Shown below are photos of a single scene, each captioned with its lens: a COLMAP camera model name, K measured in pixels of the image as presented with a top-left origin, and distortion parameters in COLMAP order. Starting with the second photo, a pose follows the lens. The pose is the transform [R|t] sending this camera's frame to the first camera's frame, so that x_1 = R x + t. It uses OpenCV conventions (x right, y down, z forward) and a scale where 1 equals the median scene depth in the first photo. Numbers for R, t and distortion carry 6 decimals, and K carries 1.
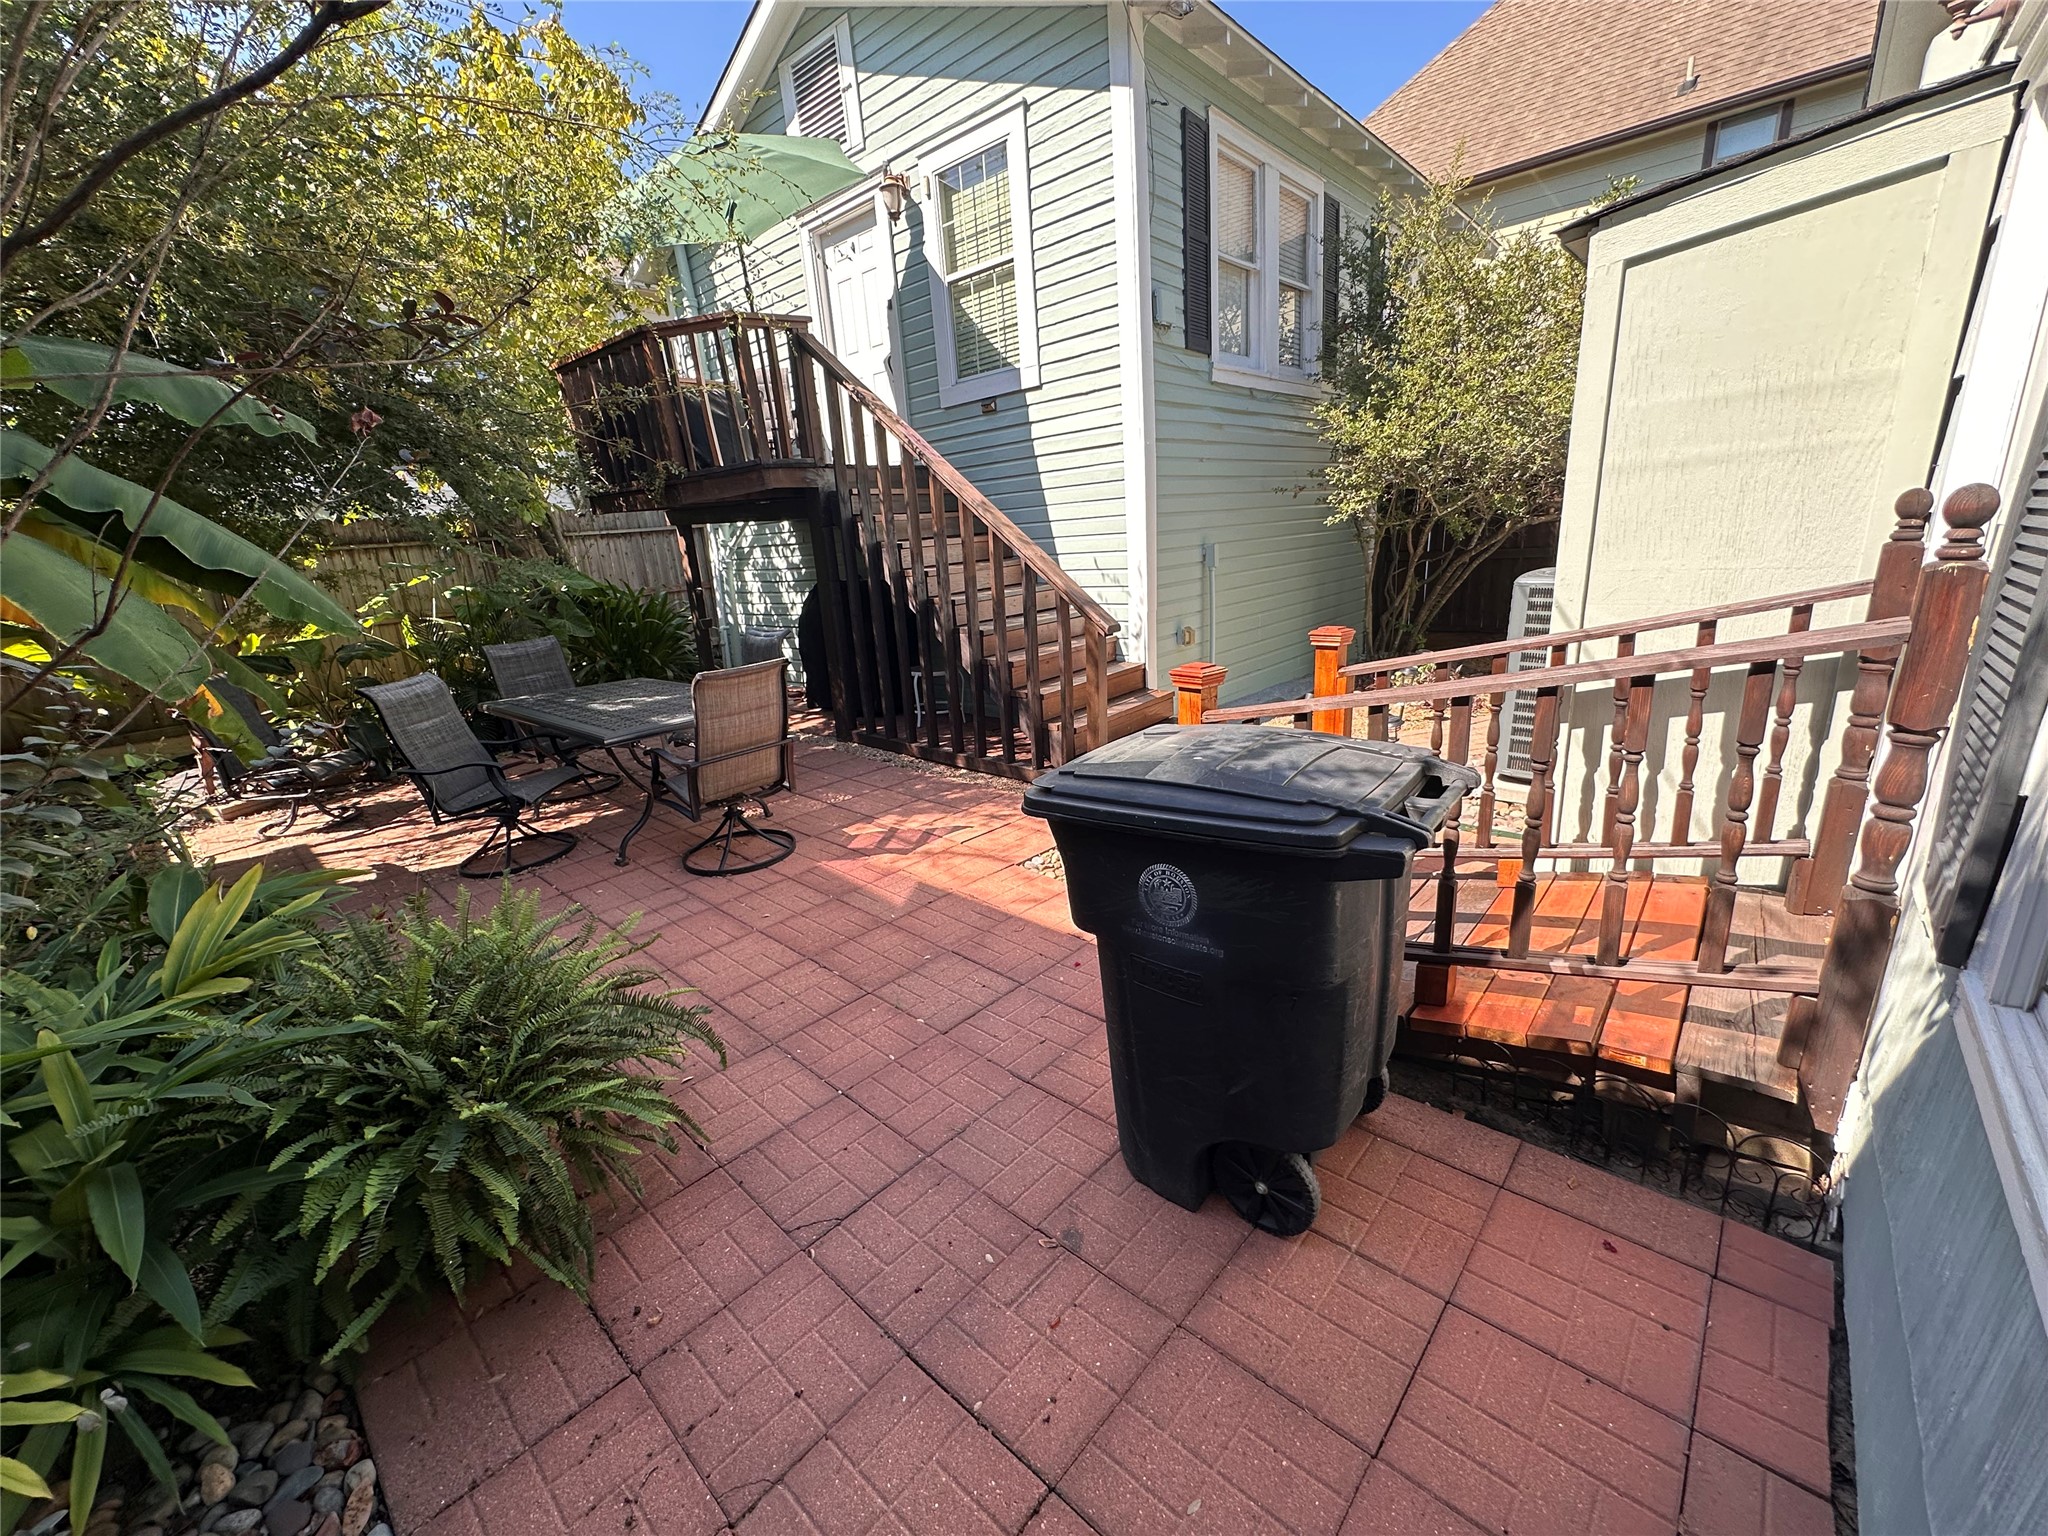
lens RADIAL K [[818.5, 0, 1022.7], [0, 818.5, 768.0], [0, 0, 1]] dist [-0.001255, 0.000505]
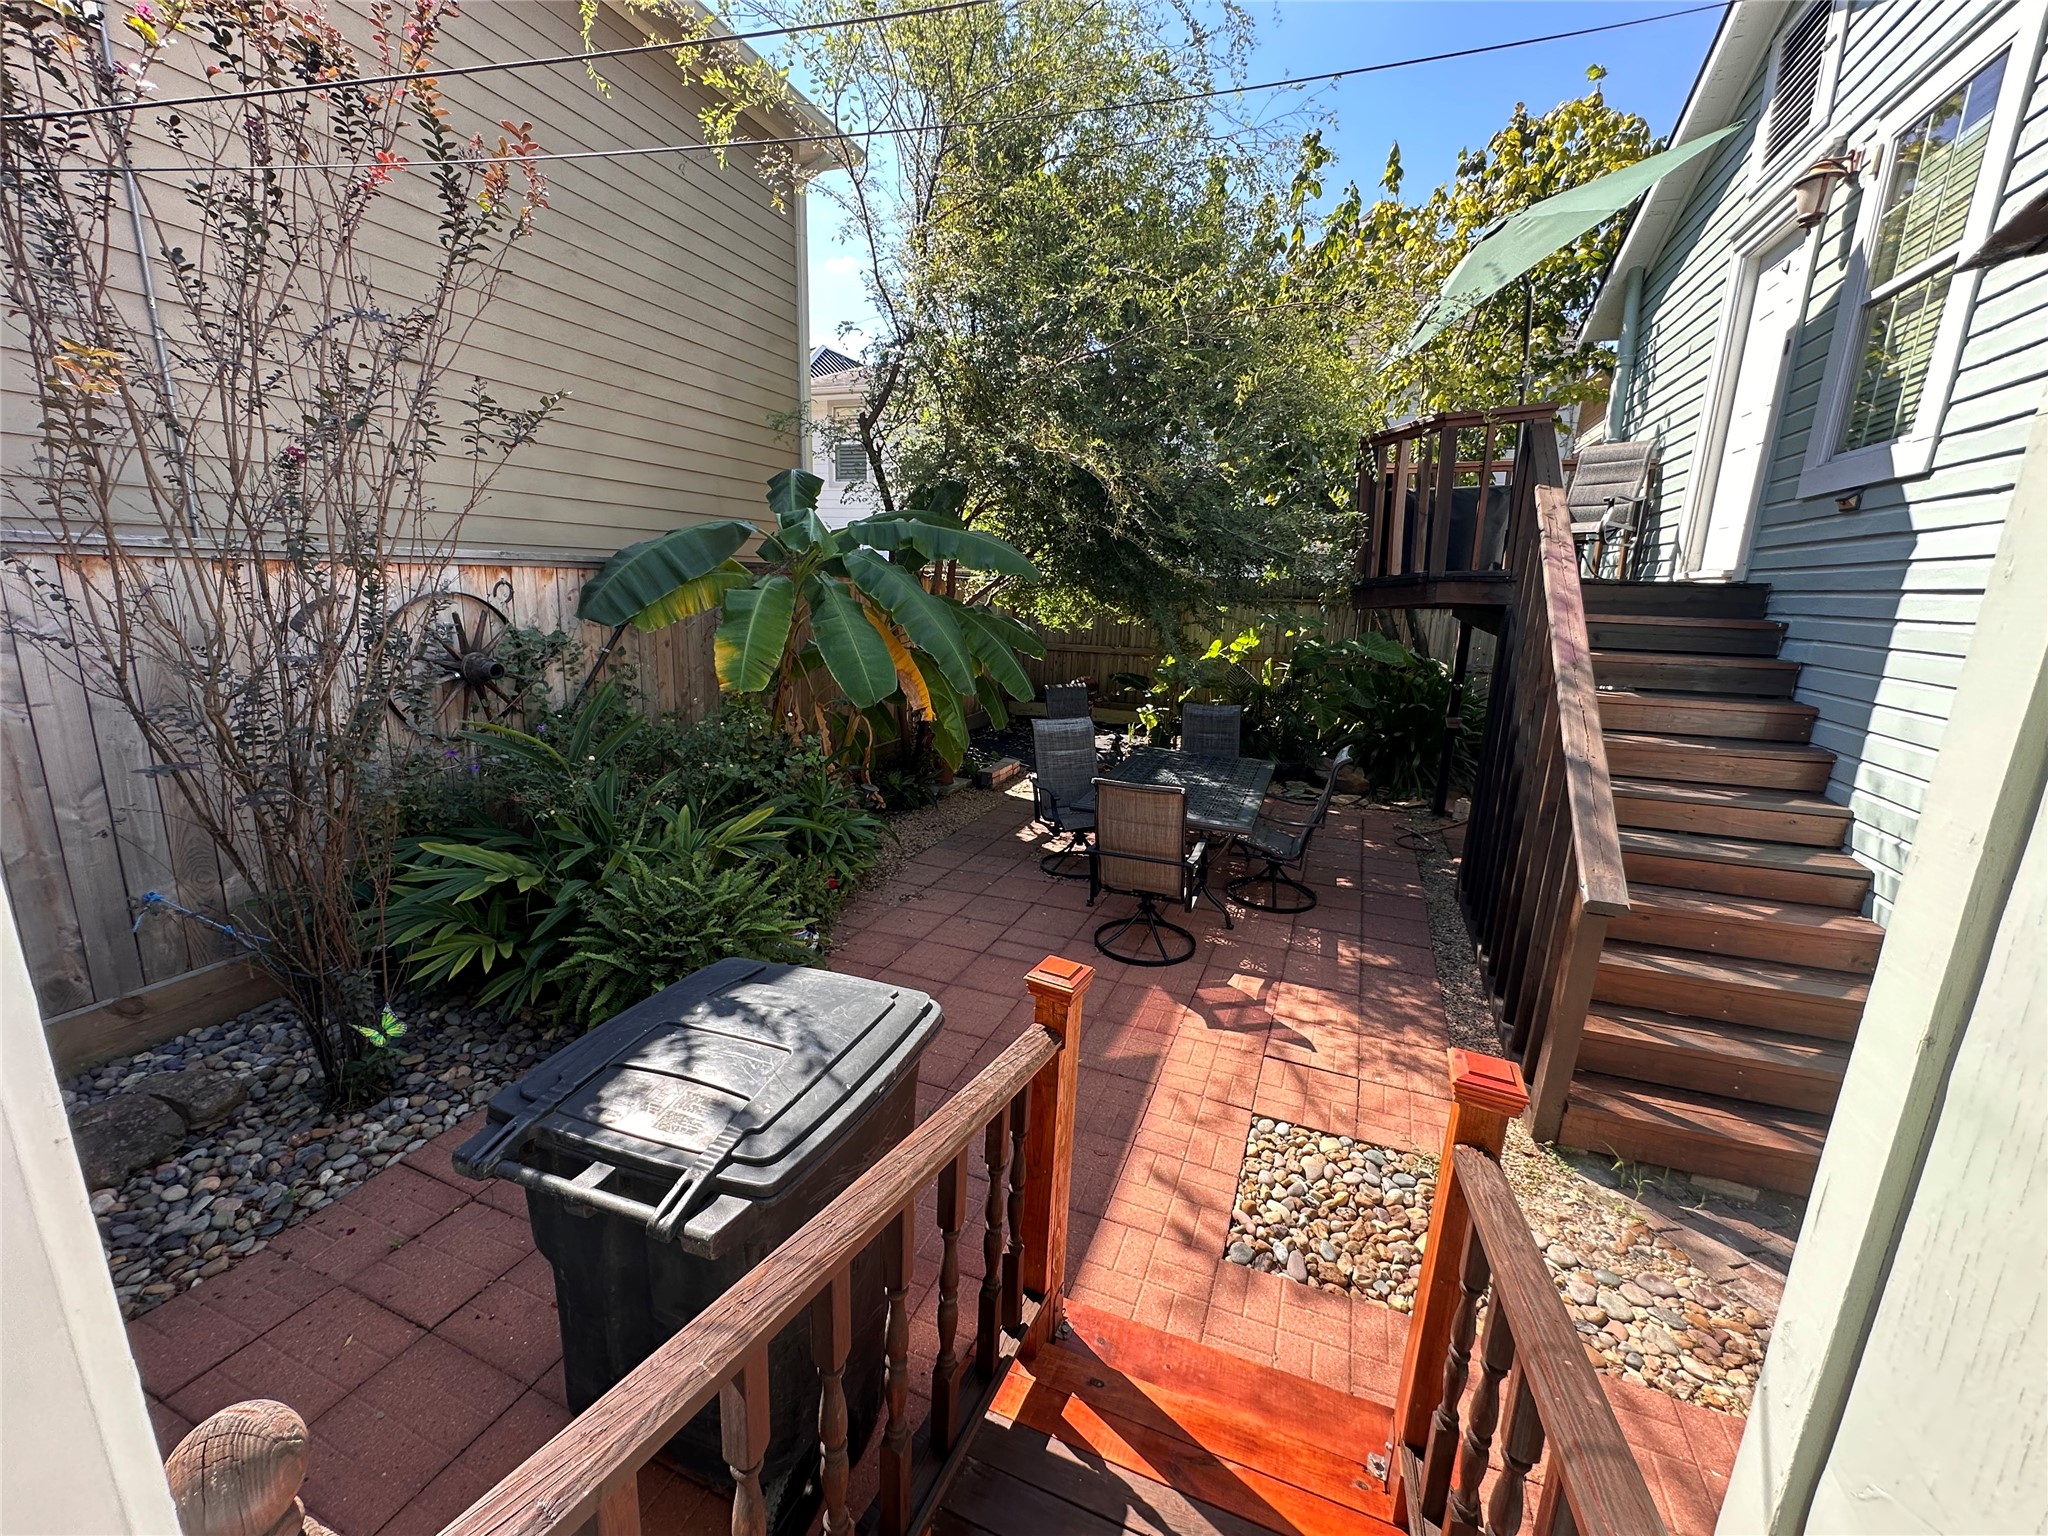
lens RADIAL K [[819.5, 0, 1022.5], [0, 819.5, 768.9], [0, 0, 1]] dist [-0.003244, 0.000983]
pose [[0.355343, 0.289656, -0.888724, 0.406834], [-0.316495, 0.931900, 0.177183, -0.206058], [0.879524, 0.218316, 0.422819, 0.298191]]
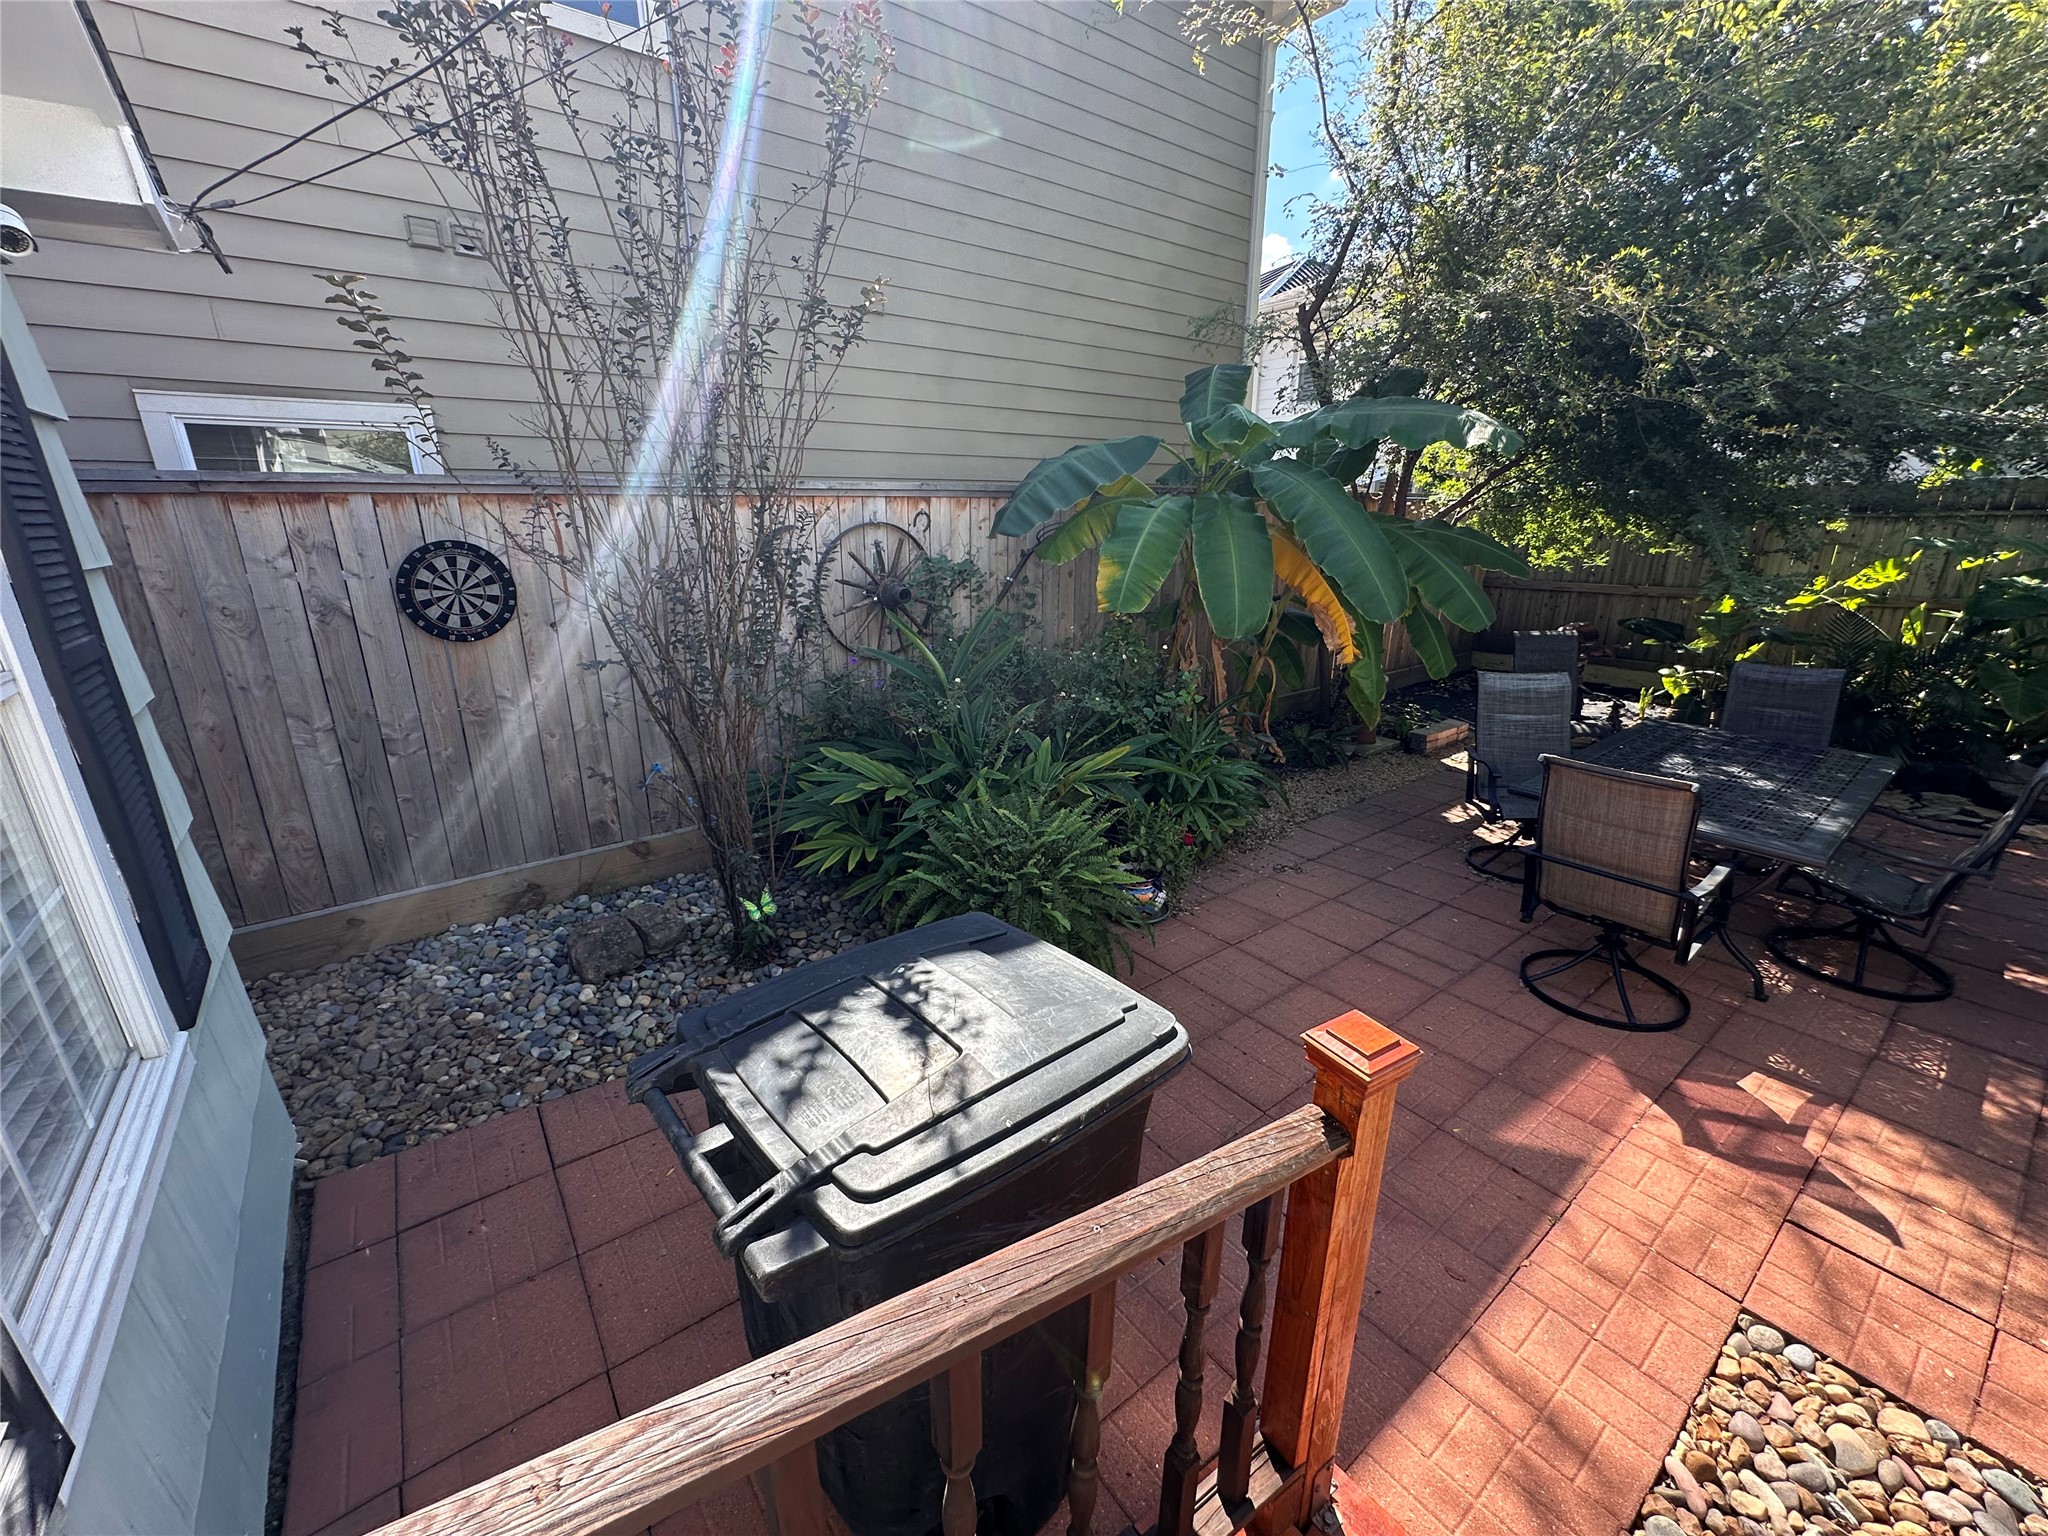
lens RADIAL K [[819.5, 0, 1022.5], [0, 819.5, 768.9], [0, 0, 1]] dist [-0.003244, 0.000983]
pose [[-0.167701, 0.359225, -0.918060, 0.317428], [-0.260184, 0.882102, 0.392683, -0.199756], [0.950884, 0.304718, -0.054465, 0.385887]]
